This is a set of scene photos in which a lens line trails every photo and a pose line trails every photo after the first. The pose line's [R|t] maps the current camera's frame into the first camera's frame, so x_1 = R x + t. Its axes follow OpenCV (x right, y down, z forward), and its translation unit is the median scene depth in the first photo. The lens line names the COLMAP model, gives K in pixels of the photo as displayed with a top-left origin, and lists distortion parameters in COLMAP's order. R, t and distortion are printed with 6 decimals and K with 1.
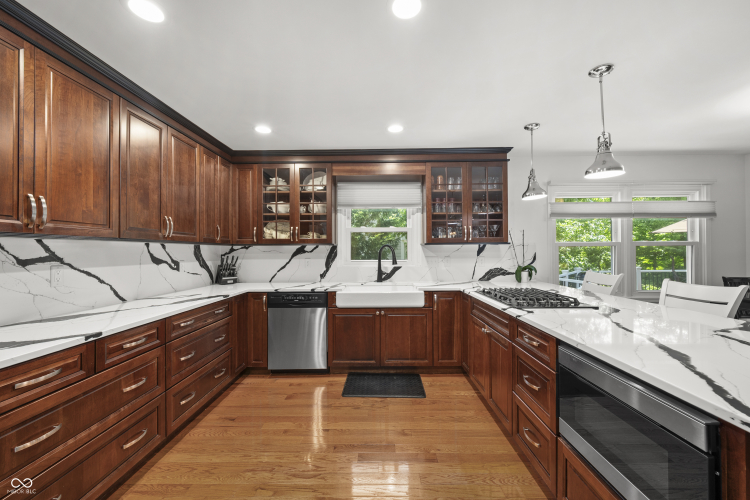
lens RADIAL K [[286.3, 0, 376.1], [0, 286.3, 249.3], [0, 0, 1]] dist [-0.002507, -0.000453]
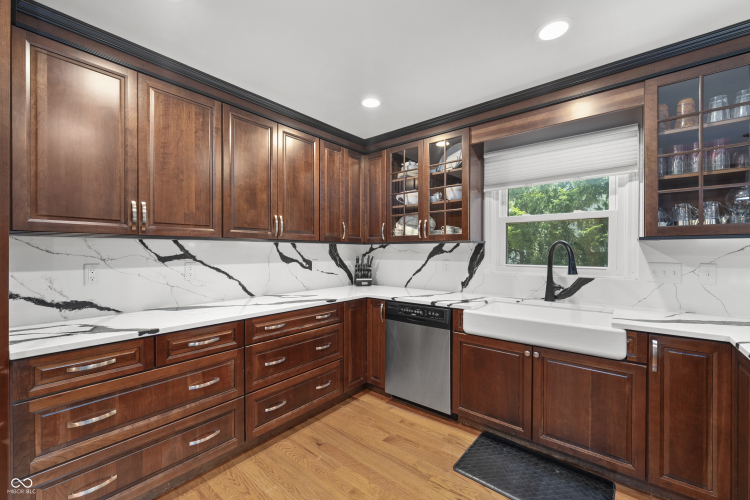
lens RADIAL K [[302.4, 0, 382.1], [0, 302.4, 253.7], [0, 0, 1]] dist [-0.002751, -0.000409]
pose [[0.783476, 0.011043, -0.621324, 0.167782], [-0.000330, 0.999849, 0.017355, 0.000163], [0.621422, -0.013392, 0.783362, 0.321422]]
